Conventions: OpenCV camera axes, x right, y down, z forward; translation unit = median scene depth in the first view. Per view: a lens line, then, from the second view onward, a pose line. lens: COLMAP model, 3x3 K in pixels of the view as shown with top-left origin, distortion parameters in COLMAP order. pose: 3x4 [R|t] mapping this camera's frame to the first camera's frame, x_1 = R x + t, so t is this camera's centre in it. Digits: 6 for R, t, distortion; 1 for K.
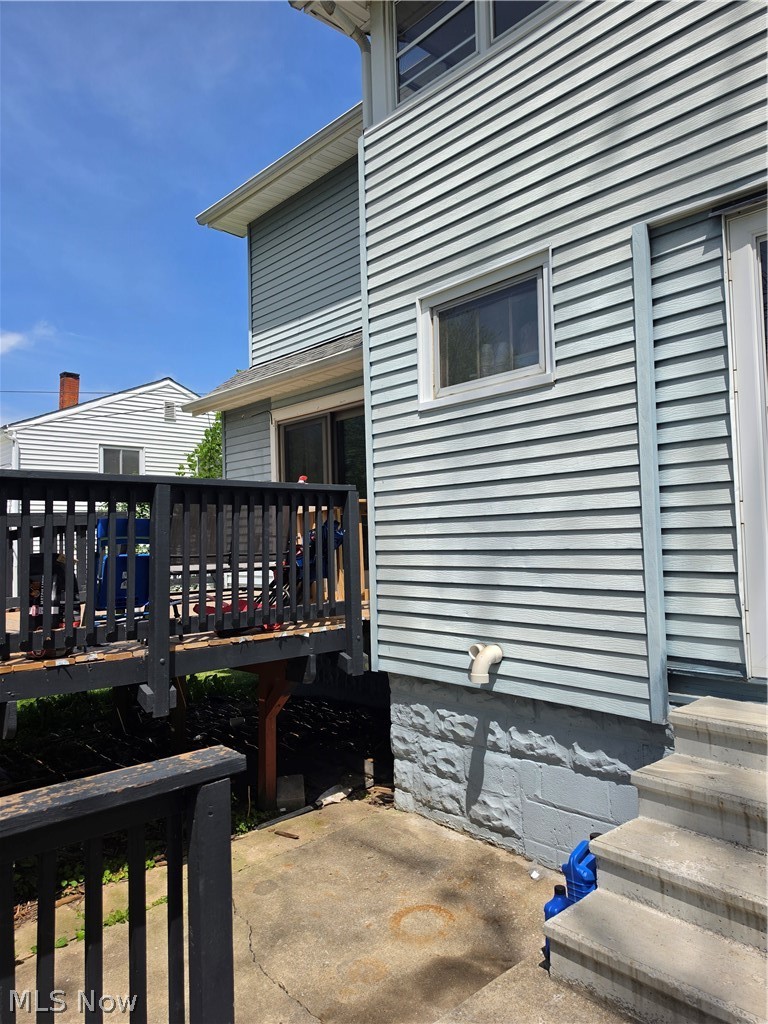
lens RADIAL K [[702.8, 0, 384.0], [0, 702.8, 512.0], [0, 0, 1]] dist [-0.006123, -0.002297]
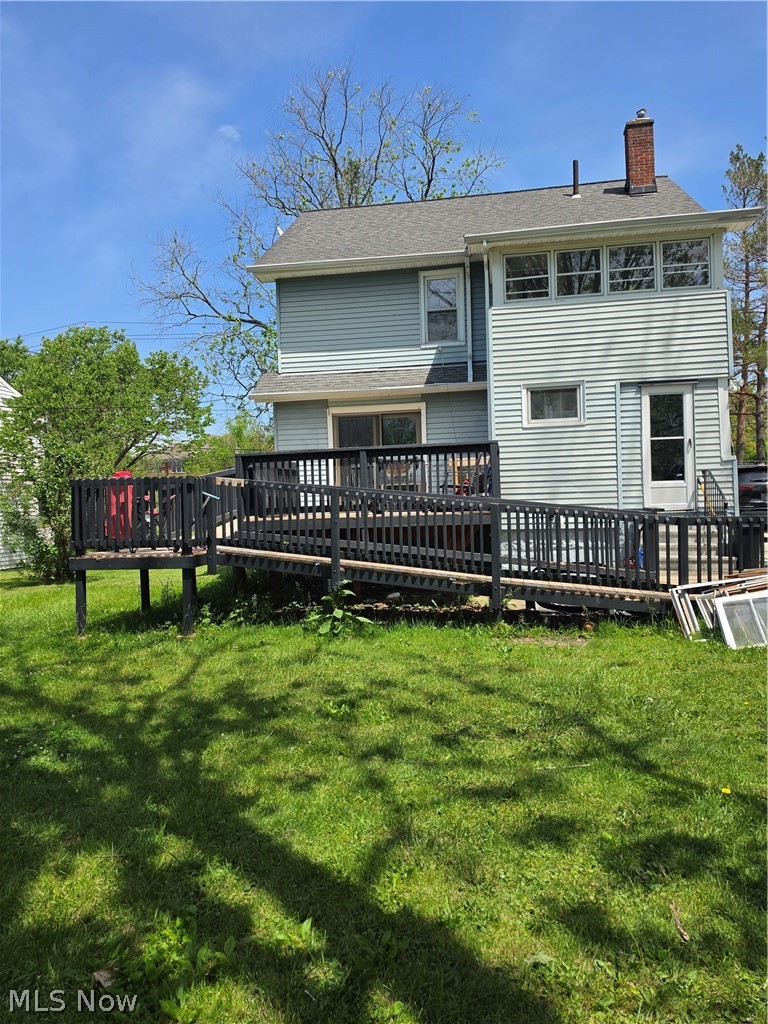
lens RADIAL K [[702.8, 0, 384.0], [0, 702.8, 512.0], [0, 0, 1]] dist [-0.006123, -0.002297]
pose [[0.782378, -0.011366, 0.622700, -1.970631], [-0.011885, 0.999379, 0.033175, 0.086738], [-0.622691, -0.033356, 0.781757, -0.716612]]
